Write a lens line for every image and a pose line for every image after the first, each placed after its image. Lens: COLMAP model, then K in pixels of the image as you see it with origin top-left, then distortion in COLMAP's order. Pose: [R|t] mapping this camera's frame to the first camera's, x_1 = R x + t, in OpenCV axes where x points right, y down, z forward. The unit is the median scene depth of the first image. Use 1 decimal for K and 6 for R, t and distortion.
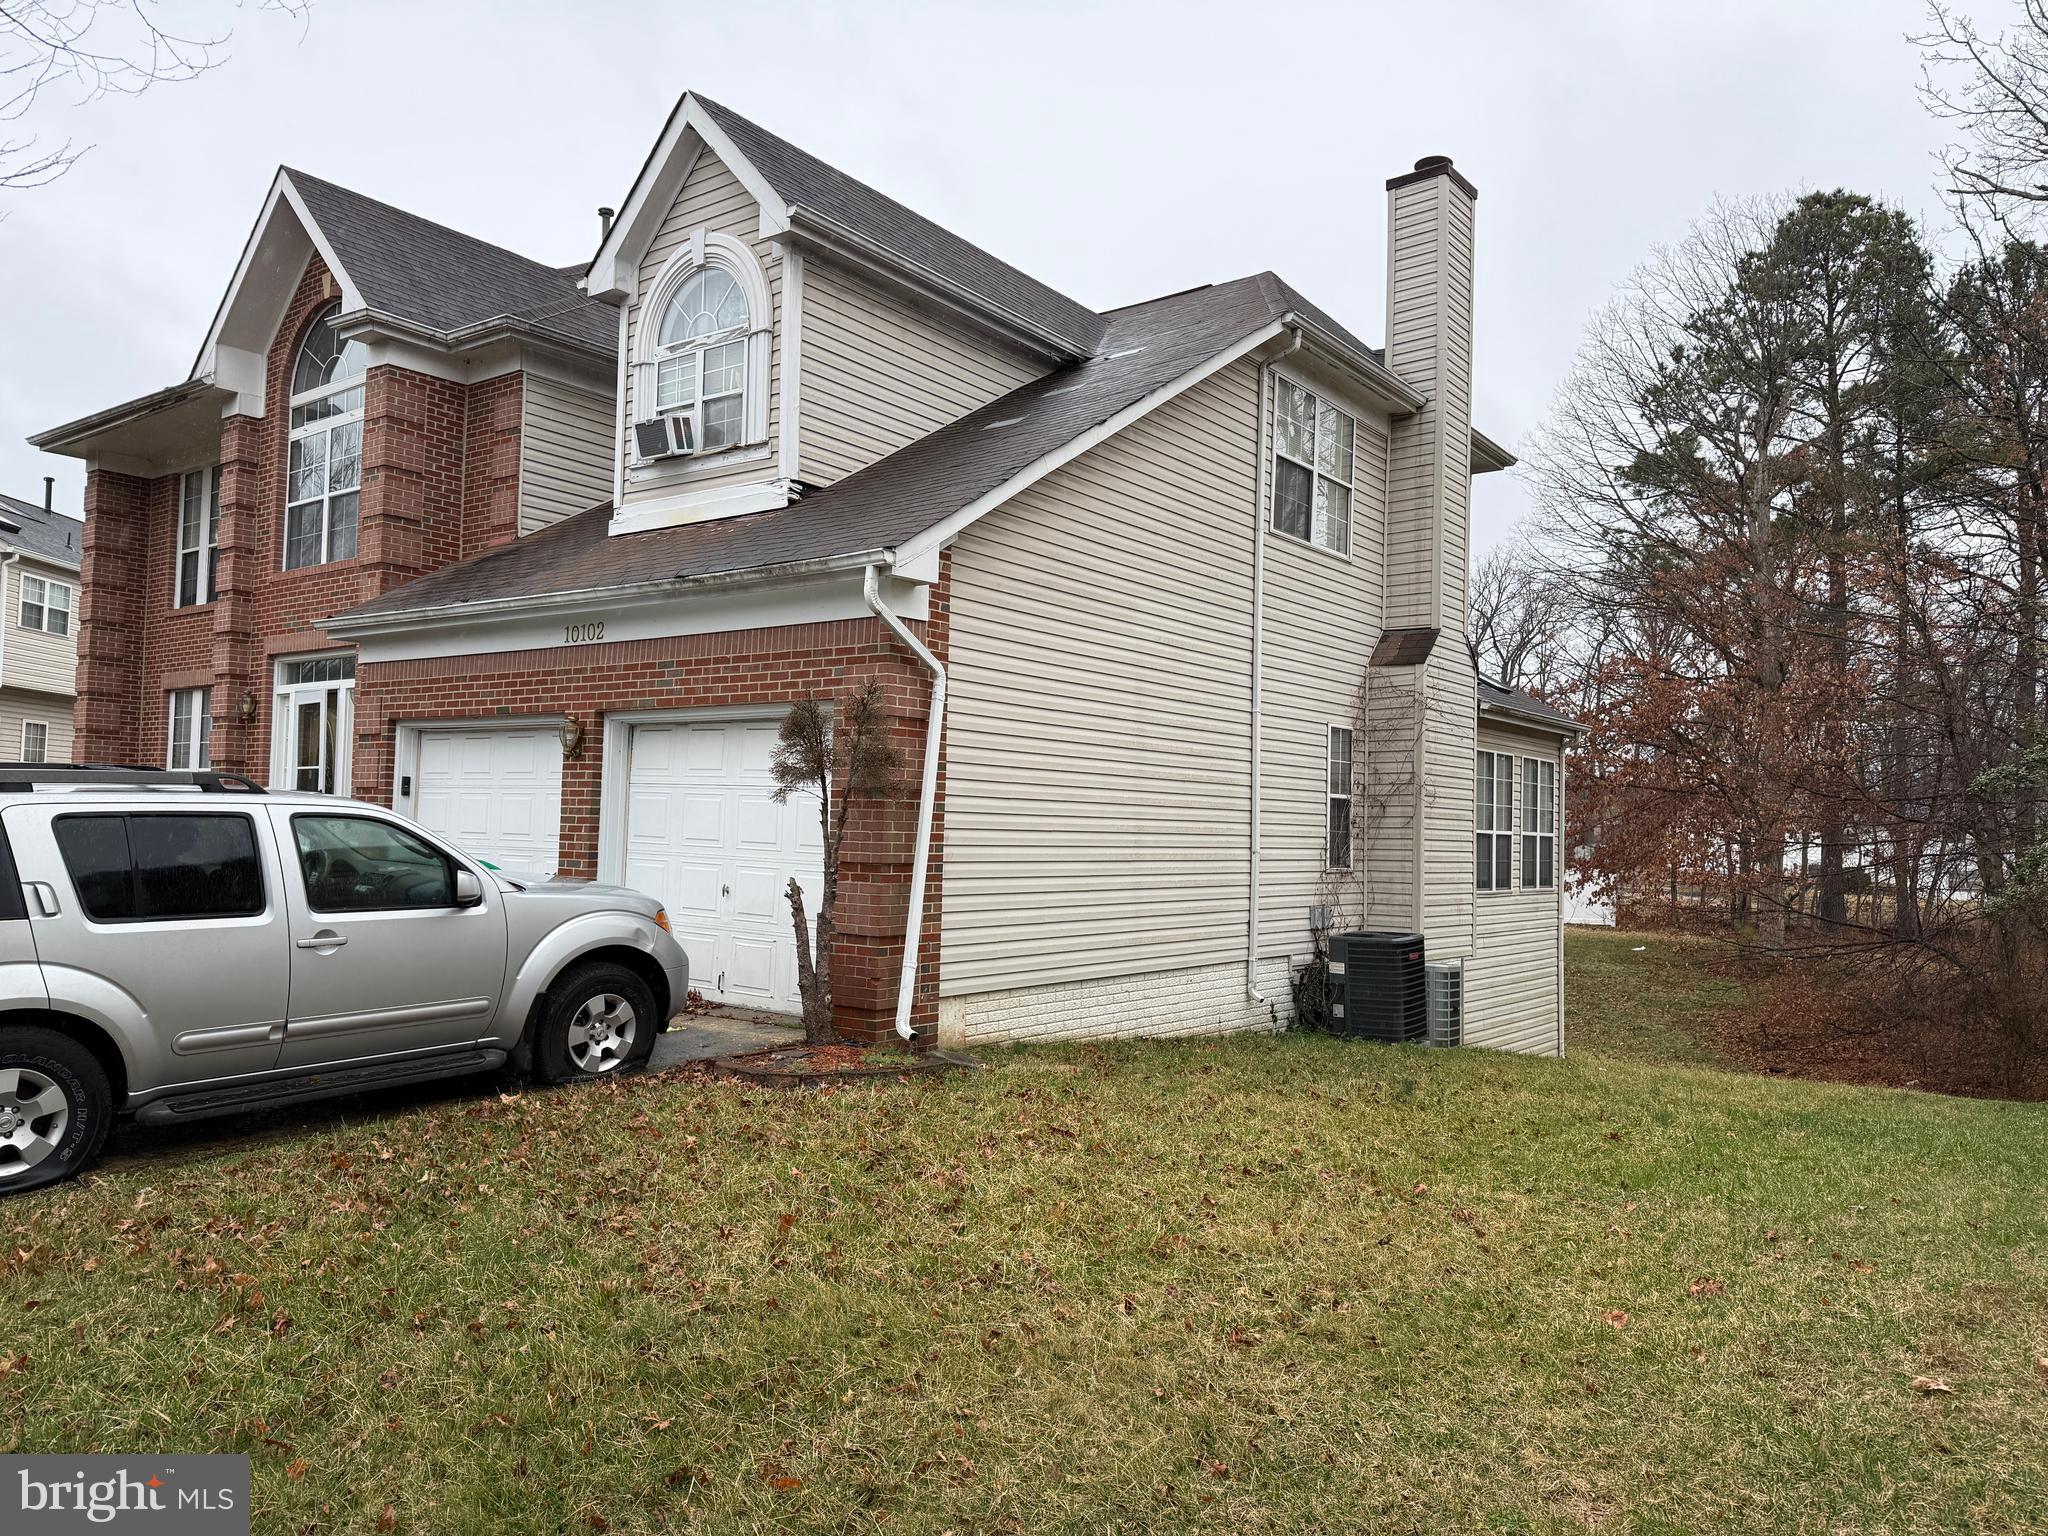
lens RADIAL K [[1401.4, 0, 1024.0], [0, 1401.4, 768.0], [0, 0, 1]] dist [0.111683, -0.153050]
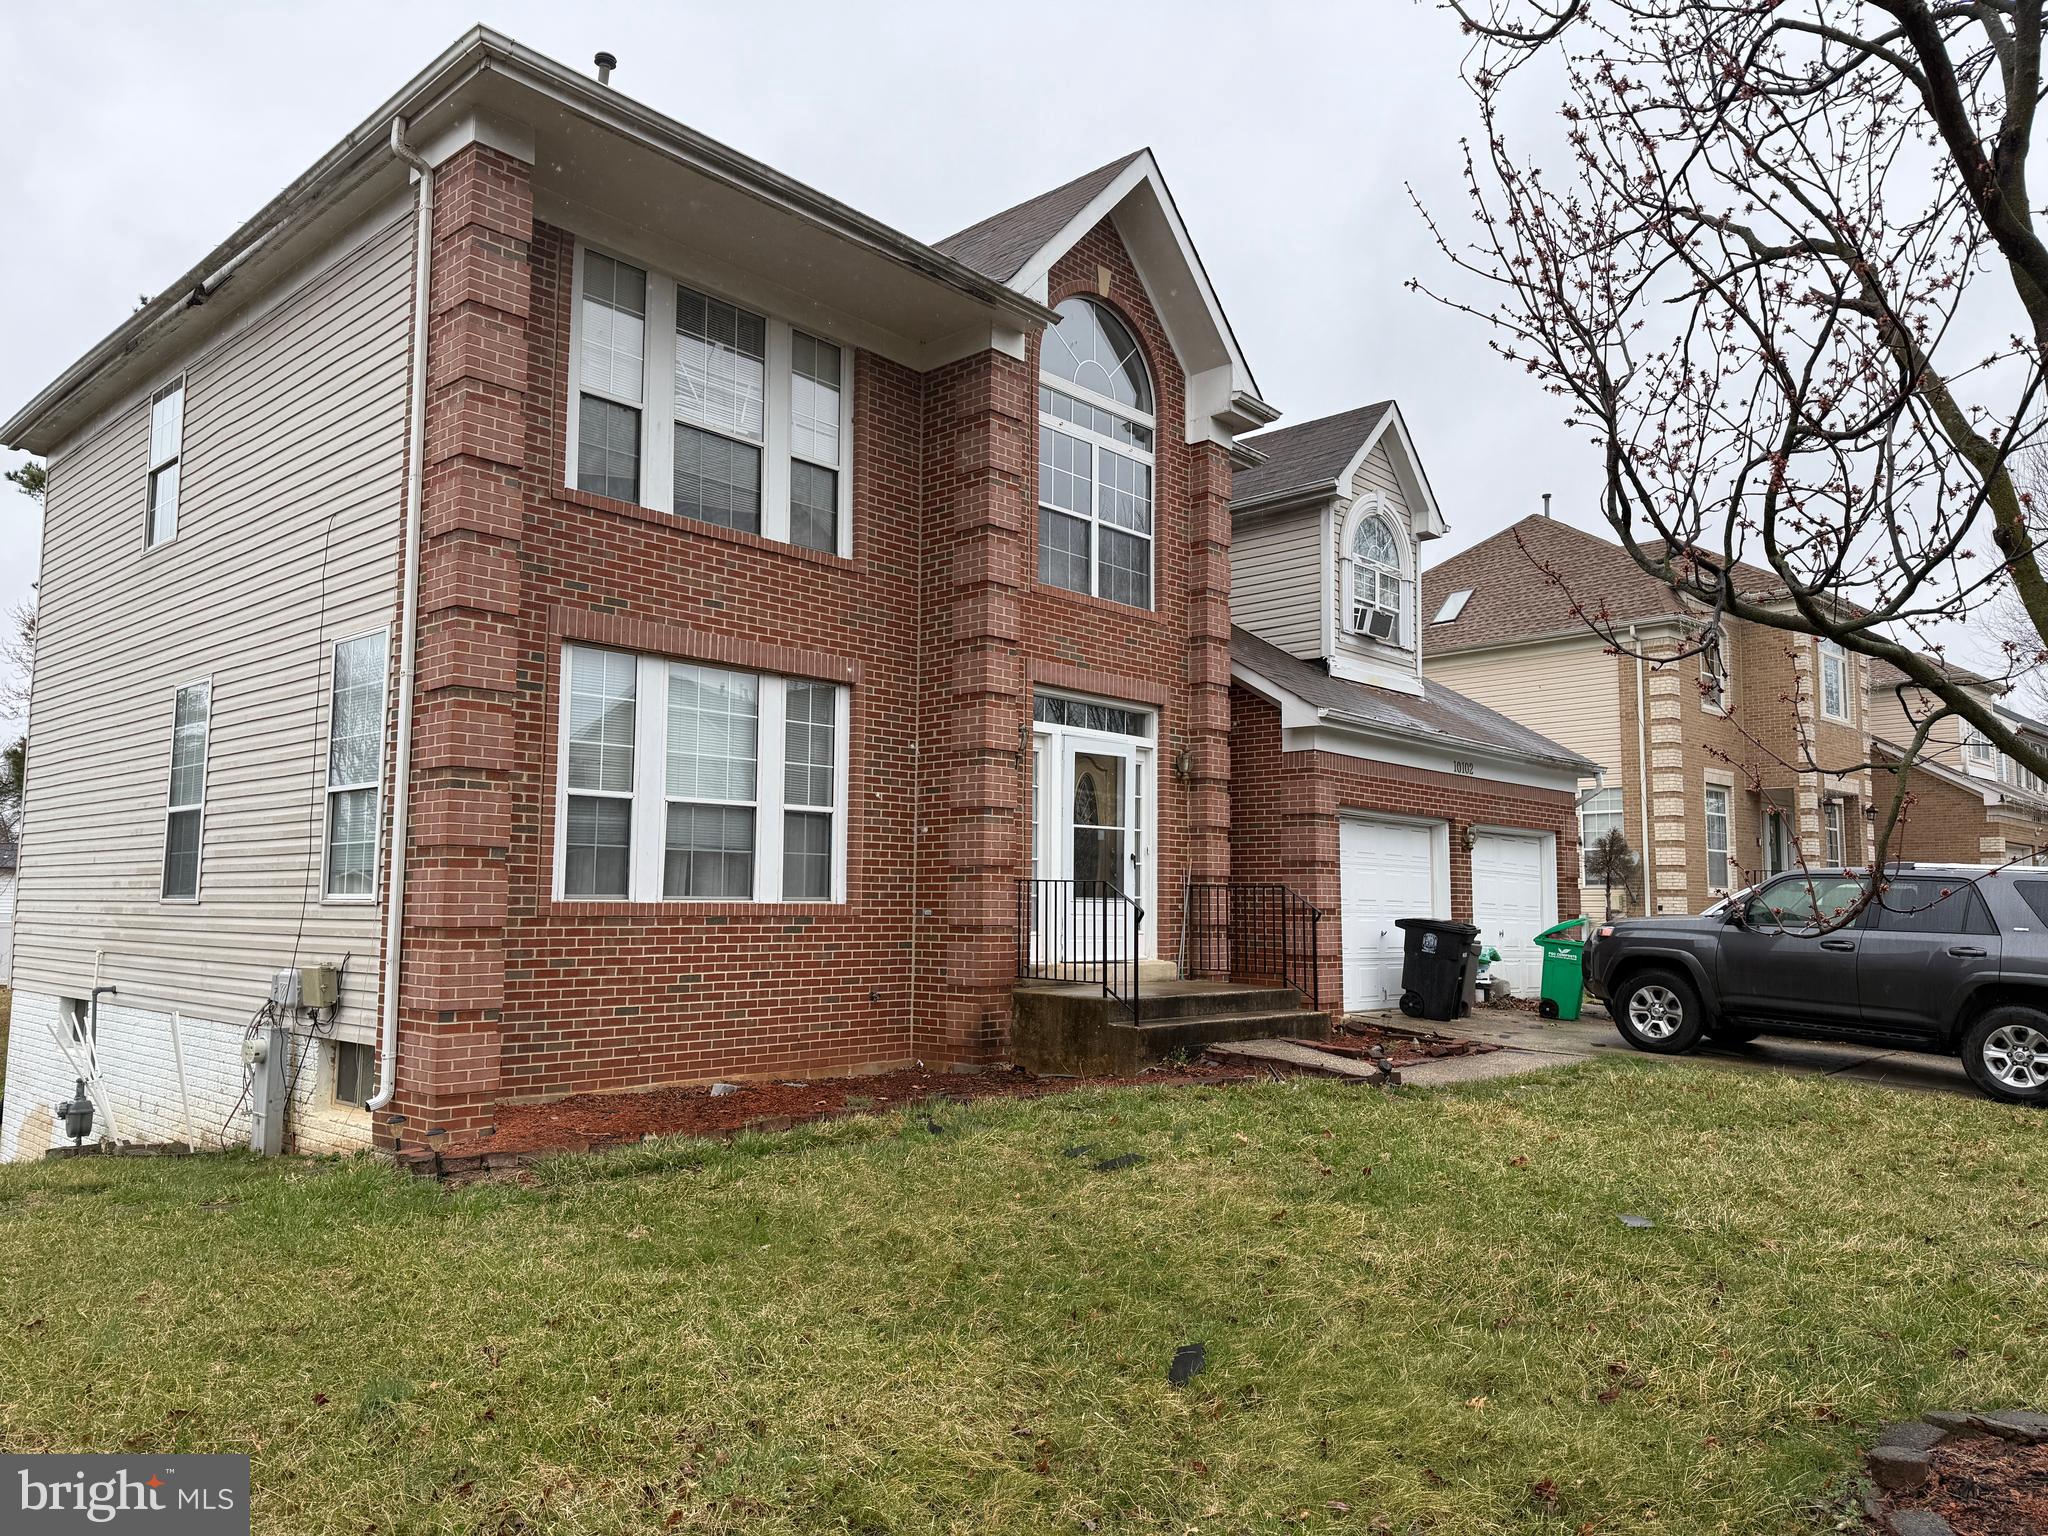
lens RADIAL K [[1397.2, 0, 1024.0], [0, 1397.2, 768.0], [0, 0, 1]] dist [0.184376, -0.121475]
pose [[0.101538, 0.077431, 0.991814, -1.591034], [-0.051501, 0.996039, -0.072488, 0.033168], [-0.993498, -0.043719, 0.105123, 1.114666]]
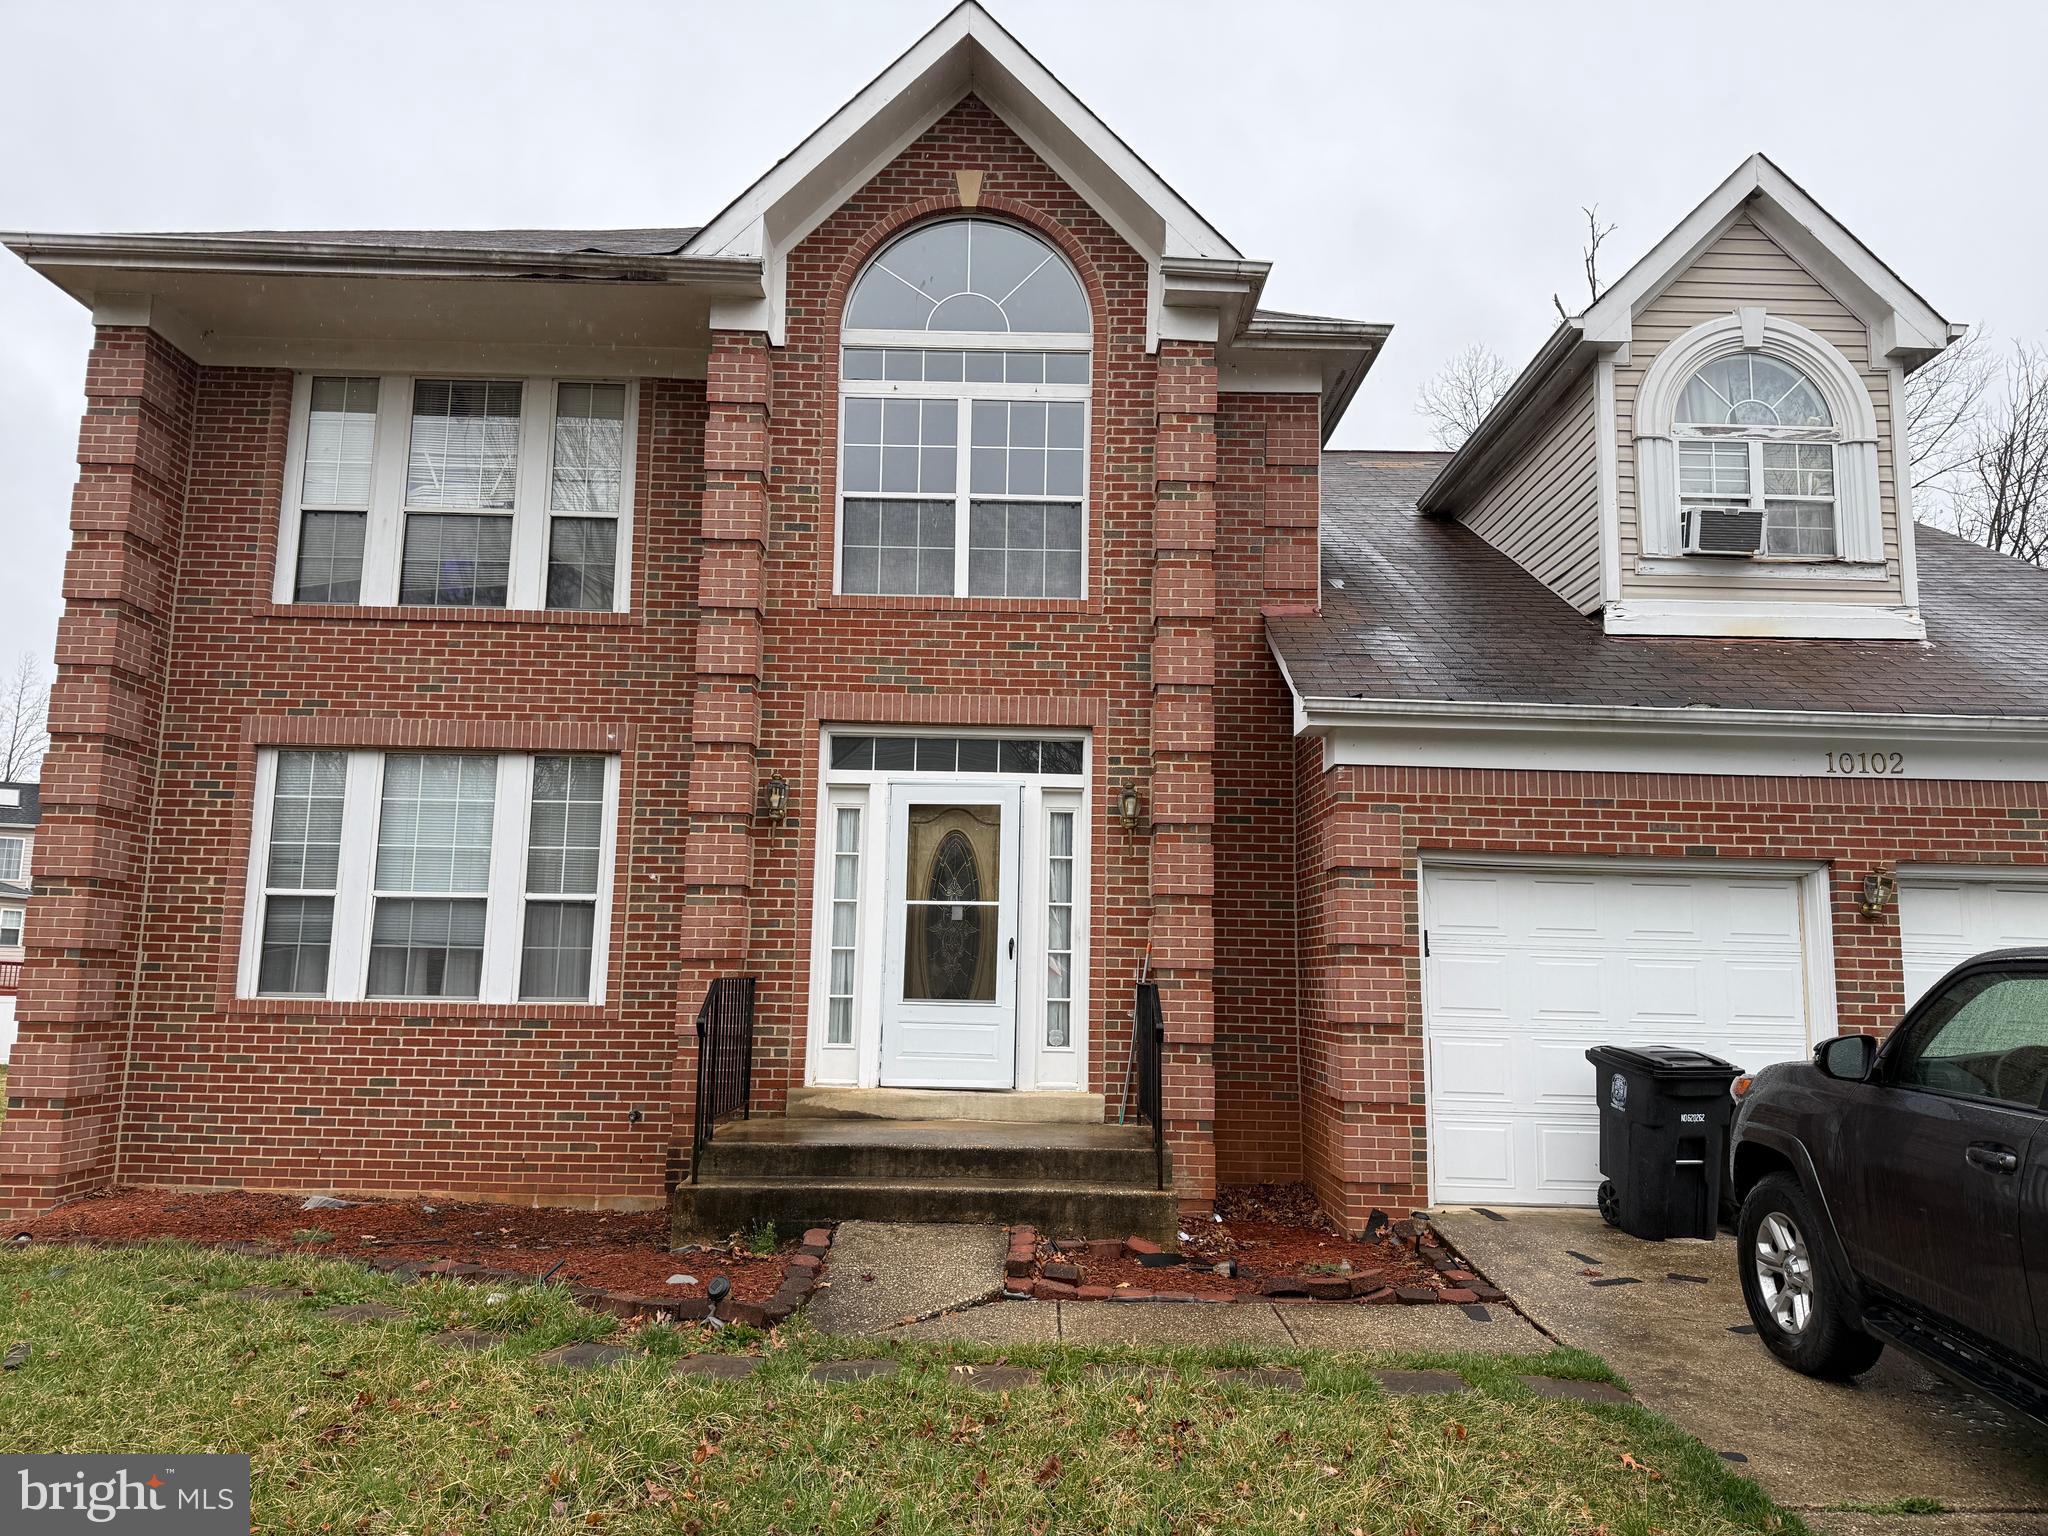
lens RADIAL K [[1416.3, 0, 1027.3], [0, 1416.3, 773.0], [0, 0, 1]] dist [0.070274, -0.079107]
pose [[0.794562, 0.081327, 0.601711, -1.007246], [-0.028332, 0.994876, -0.097055, 0.002674], [-0.606521, 0.060069, 0.792795, 0.546309]]
